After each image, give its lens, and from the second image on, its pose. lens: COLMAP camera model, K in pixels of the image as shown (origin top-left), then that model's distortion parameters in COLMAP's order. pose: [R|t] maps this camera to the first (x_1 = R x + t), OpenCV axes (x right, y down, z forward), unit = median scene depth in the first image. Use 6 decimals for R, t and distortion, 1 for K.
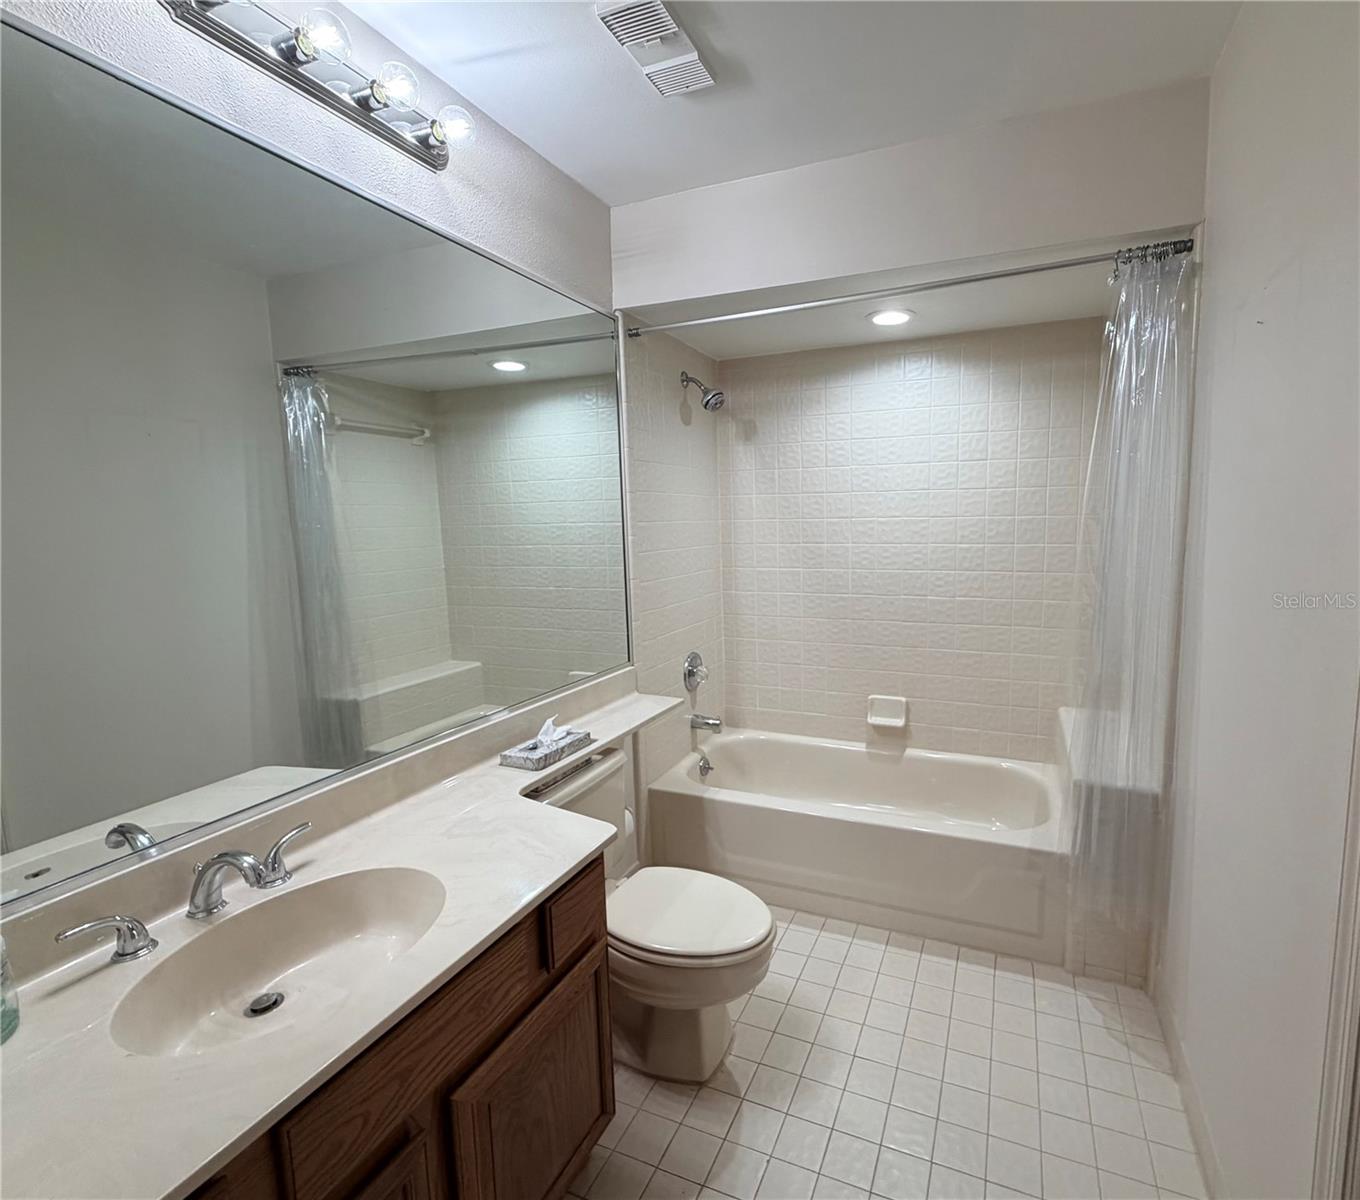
lens RADIAL K [[727.7, 0, 680.0], [0, 727.7, 600.0], [0, 0, 1]] dist [0.000792, 0.000163]
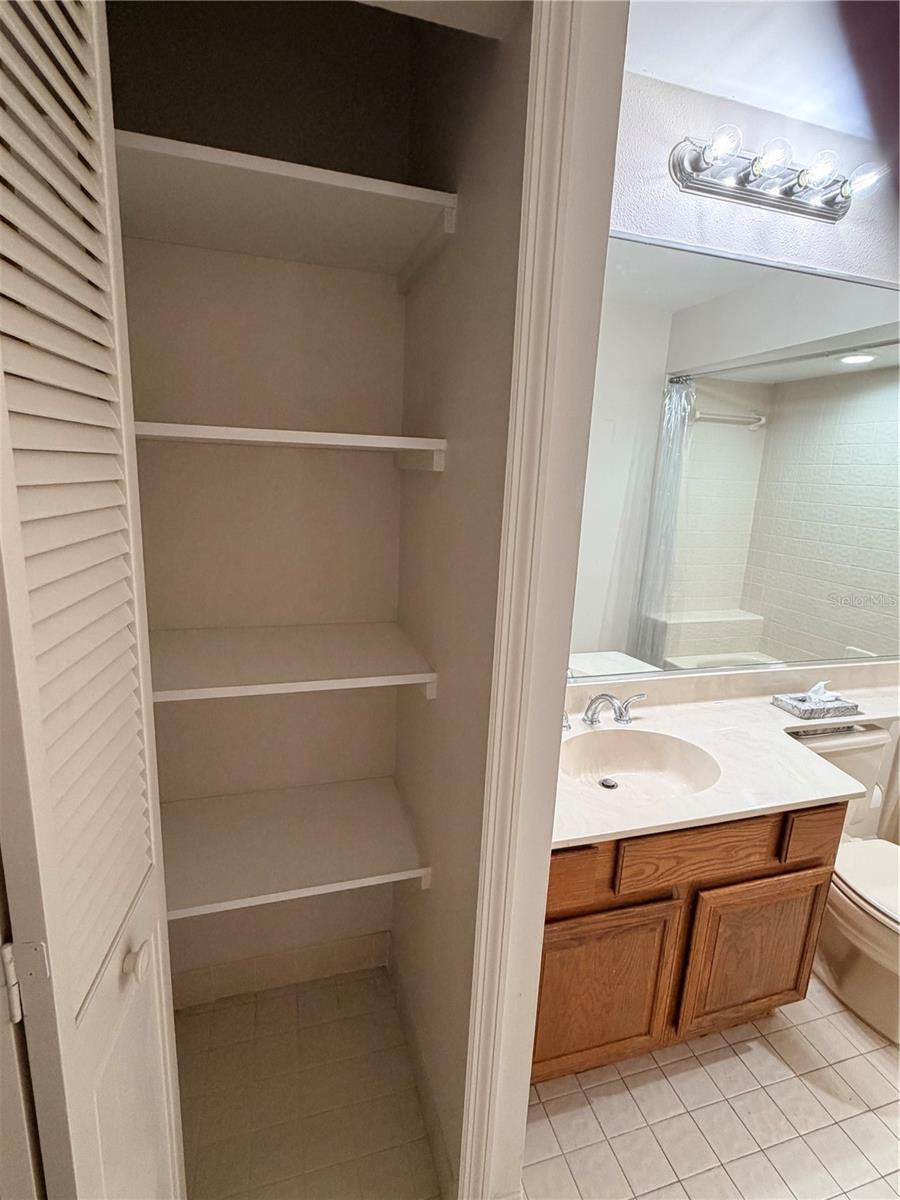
lens RADIAL K [[593.3, 0, 452.1], [0, 593.3, 584.2], [0, 0, 1]] dist [-0.002252, 0.000185]
pose [[0.708755, 0.218889, -0.670637, 0.007165], [-0.174933, 0.975486, 0.133512, -0.017756], [0.683421, 0.022689, 0.729672, -0.138272]]
